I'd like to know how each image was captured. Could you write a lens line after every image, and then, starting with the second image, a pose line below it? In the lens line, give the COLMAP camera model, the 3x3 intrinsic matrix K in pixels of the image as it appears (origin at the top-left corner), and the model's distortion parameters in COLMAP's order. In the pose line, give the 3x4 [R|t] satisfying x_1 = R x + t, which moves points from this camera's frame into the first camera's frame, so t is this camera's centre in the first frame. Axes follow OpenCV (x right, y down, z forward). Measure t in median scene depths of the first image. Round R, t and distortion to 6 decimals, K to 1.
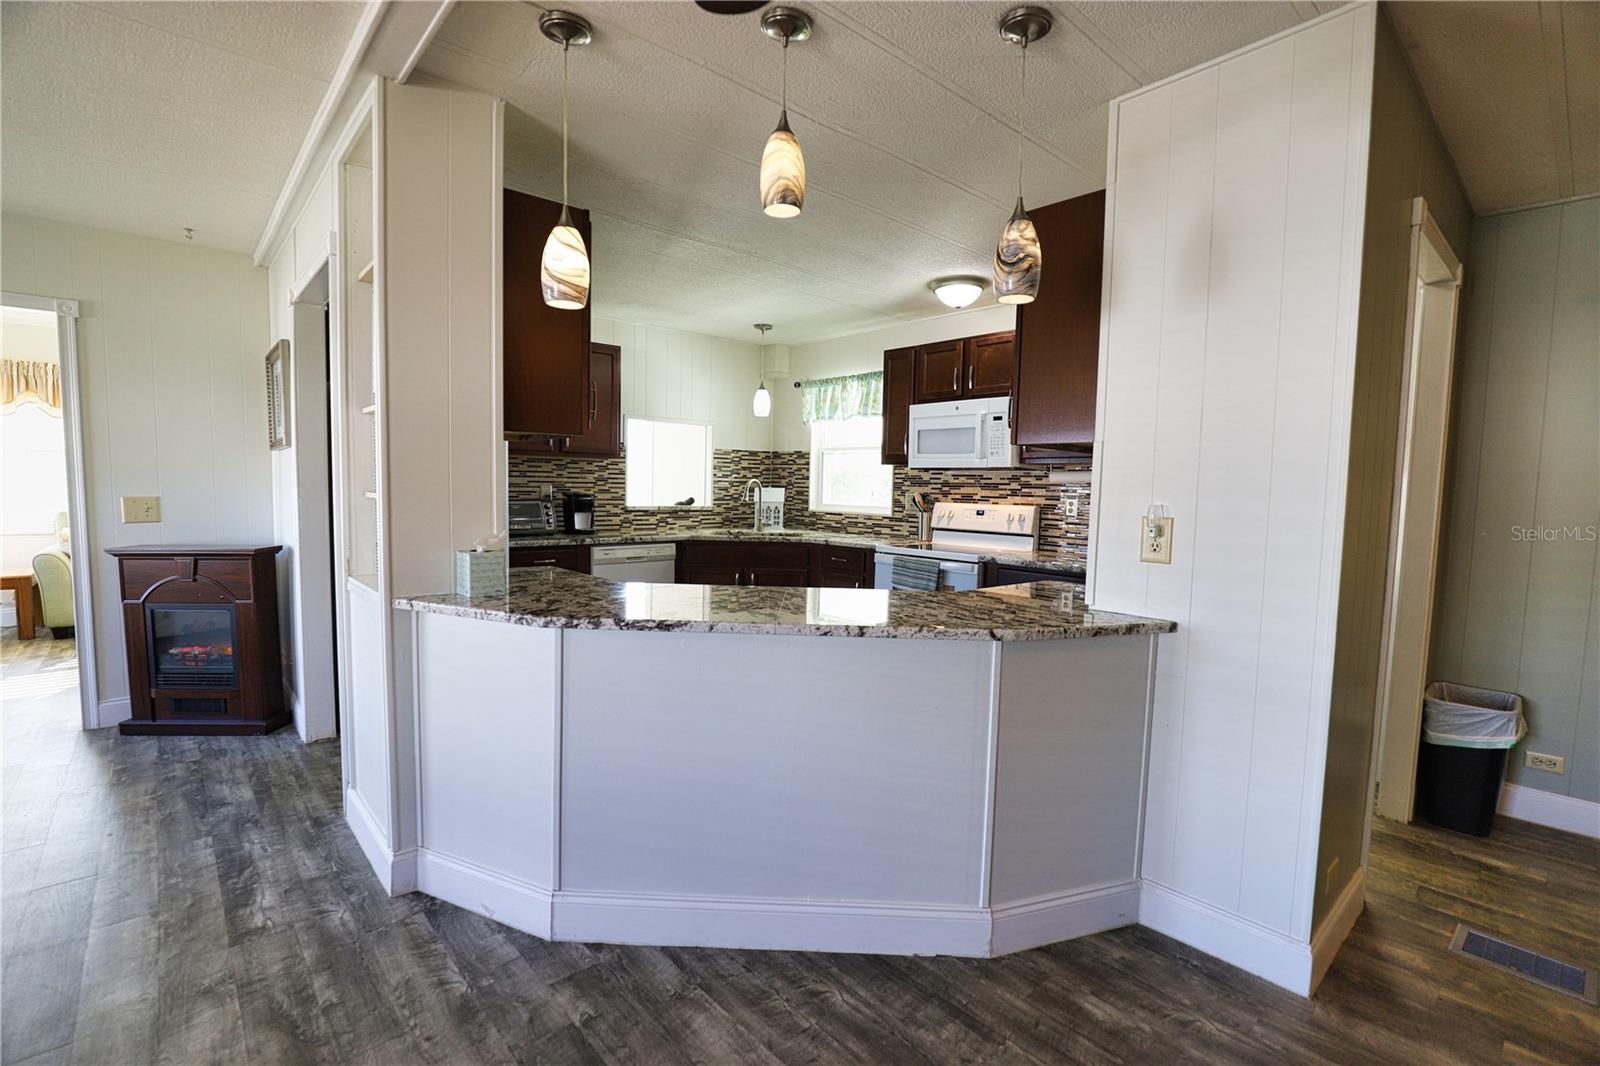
lens RADIAL K [[730.1, 0, 808.7], [0, 730.1, 537.7], [0, 0, 1]] dist [-0.040962, 0.009844]
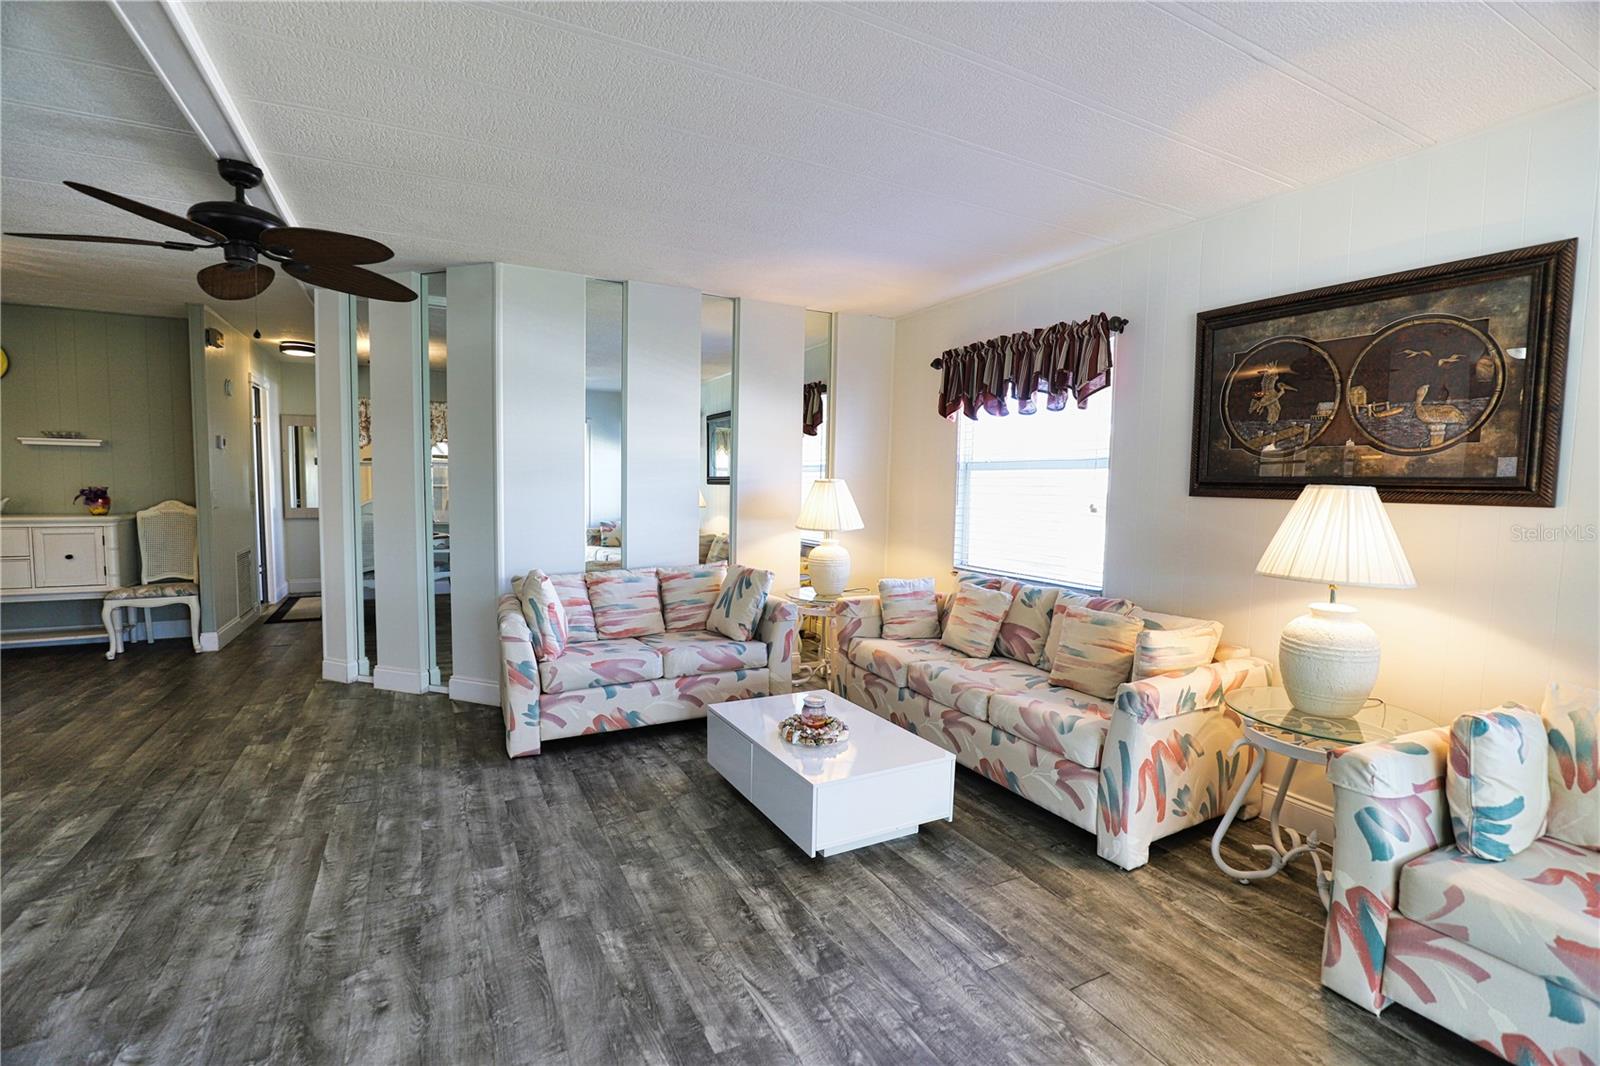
lens RADIAL K [[730.1, 0, 808.7], [0, 730.1, 537.7], [0, 0, 1]] dist [-0.040962, 0.009844]
pose [[-0.966939, -0.056436, 0.248685, -0.822076], [-0.019618, 0.988776, 0.148112, -0.077496], [-0.254253, 0.138336, -0.957193, 0.849805]]
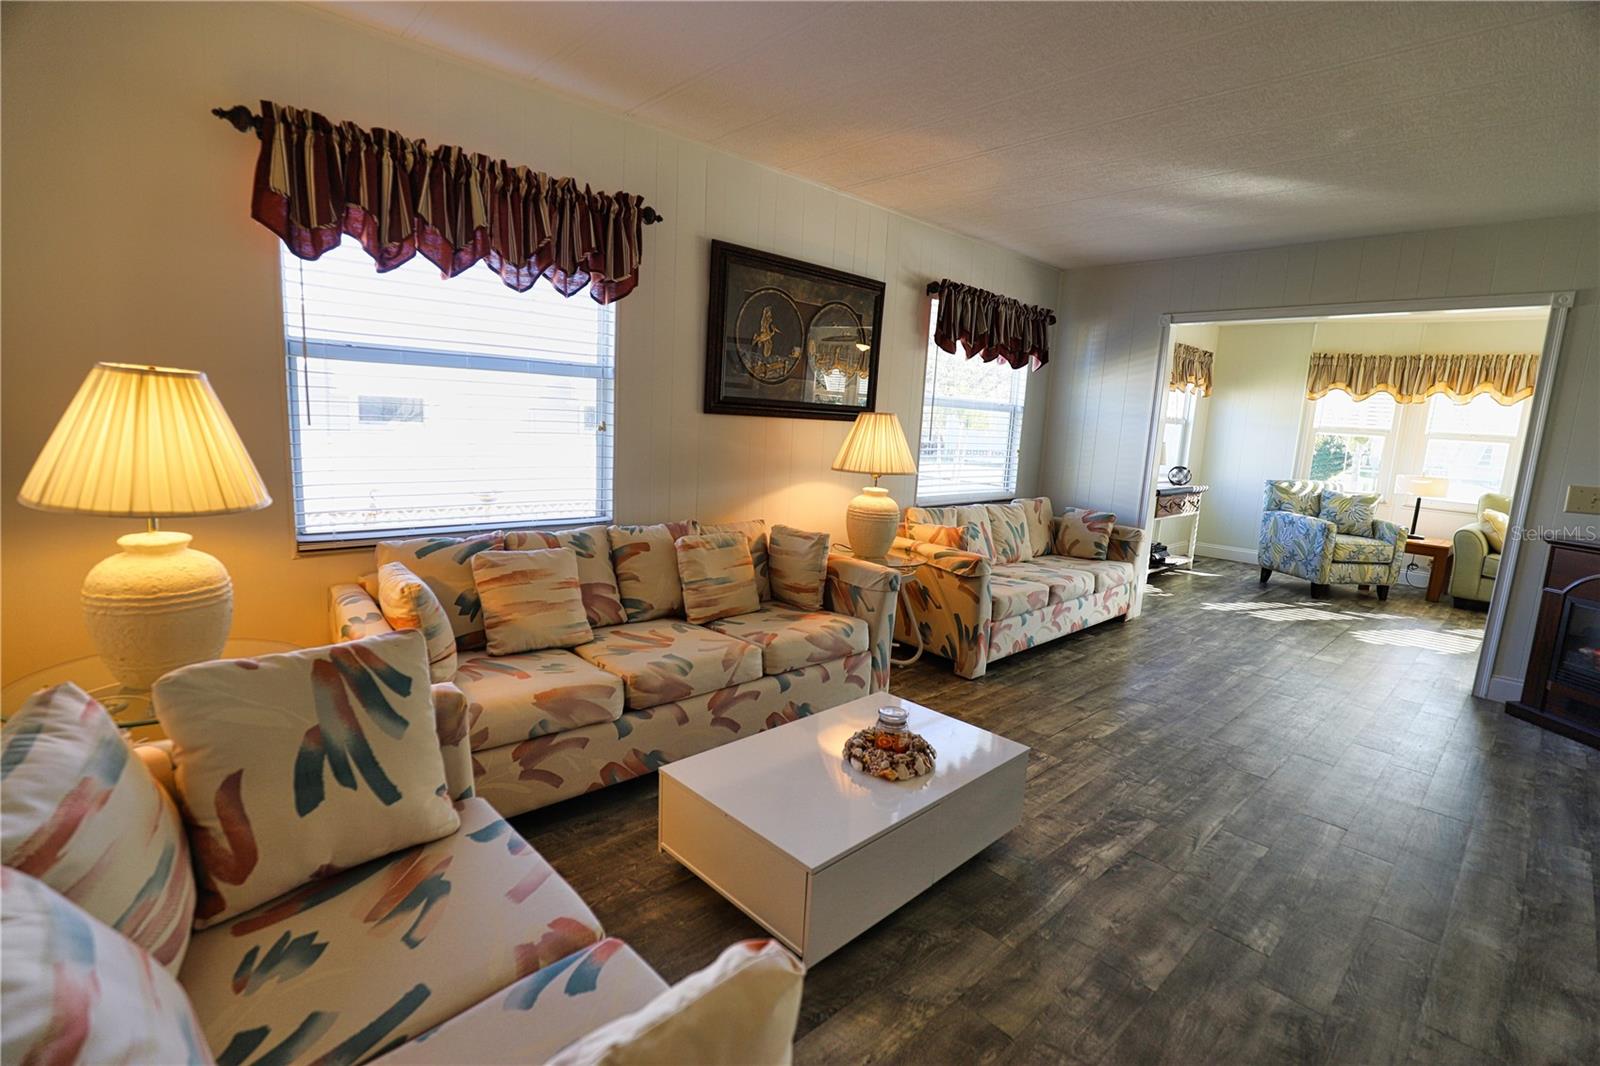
lens RADIAL K [[730.1, 0, 808.7], [0, 730.1, 537.7], [0, 0, 1]] dist [-0.040962, 0.009844]
pose [[0.014510, 0.146914, -0.989043, 0.001381], [-0.126592, 0.981457, 0.143930, 0.007134], [0.991849, 0.123117, 0.032839, -0.083589]]
